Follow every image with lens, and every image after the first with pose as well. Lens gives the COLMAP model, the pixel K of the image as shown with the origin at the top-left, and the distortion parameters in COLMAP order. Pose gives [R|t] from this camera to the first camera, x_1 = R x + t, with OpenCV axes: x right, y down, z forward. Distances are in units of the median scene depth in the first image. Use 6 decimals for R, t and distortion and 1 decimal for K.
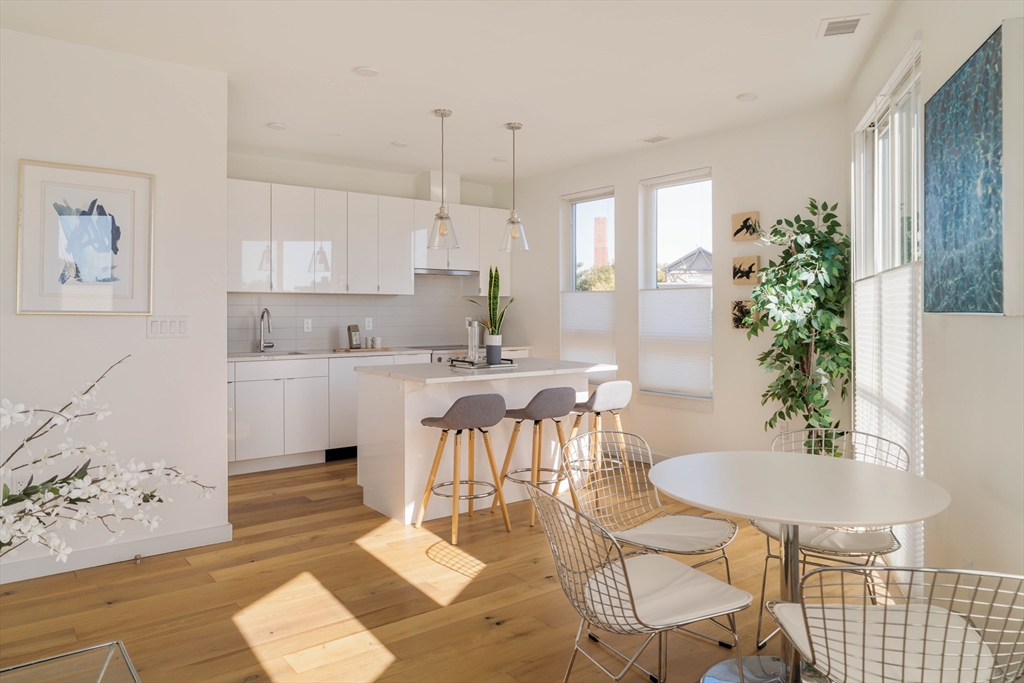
lens RADIAL K [[703.5, 0, 512.0], [0, 703.5, 341.5], [0, 0, 1]] dist [-0.002012, -0.000191]
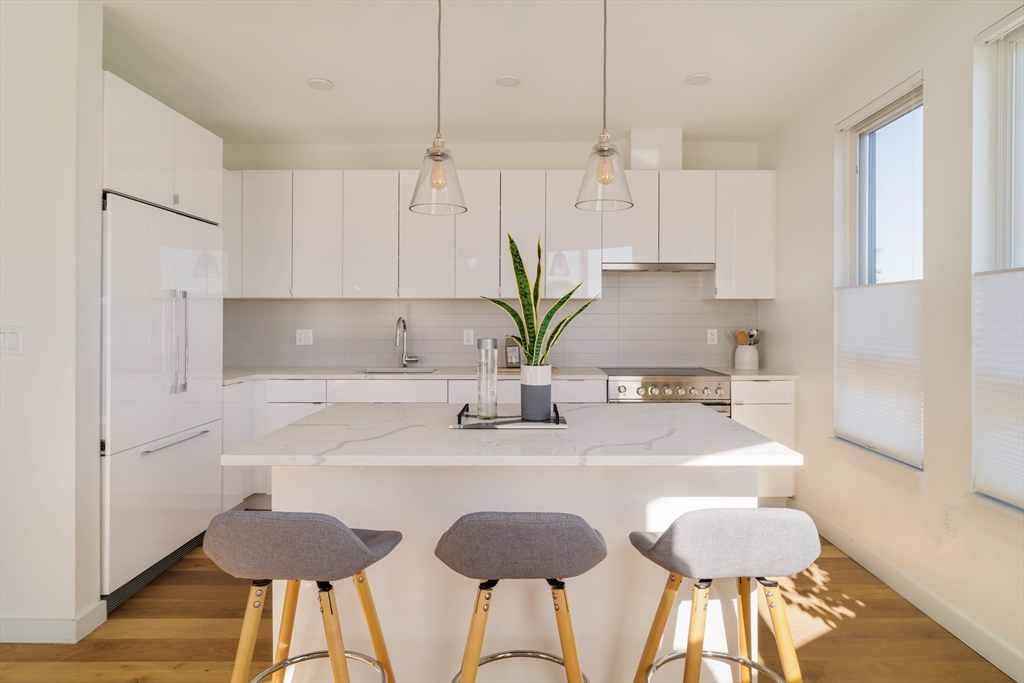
lens RADIAL K [[556.1, 0, 512.0], [0, 556.1, 341.5], [0, 0, 1]] dist [0.002477, 0.000267]
pose [[0.761622, 0.023949, -0.647578, 0.187632], [-0.027750, 0.999606, 0.004330, -0.023075], [0.647427, 0.014673, 0.761987, 0.542151]]
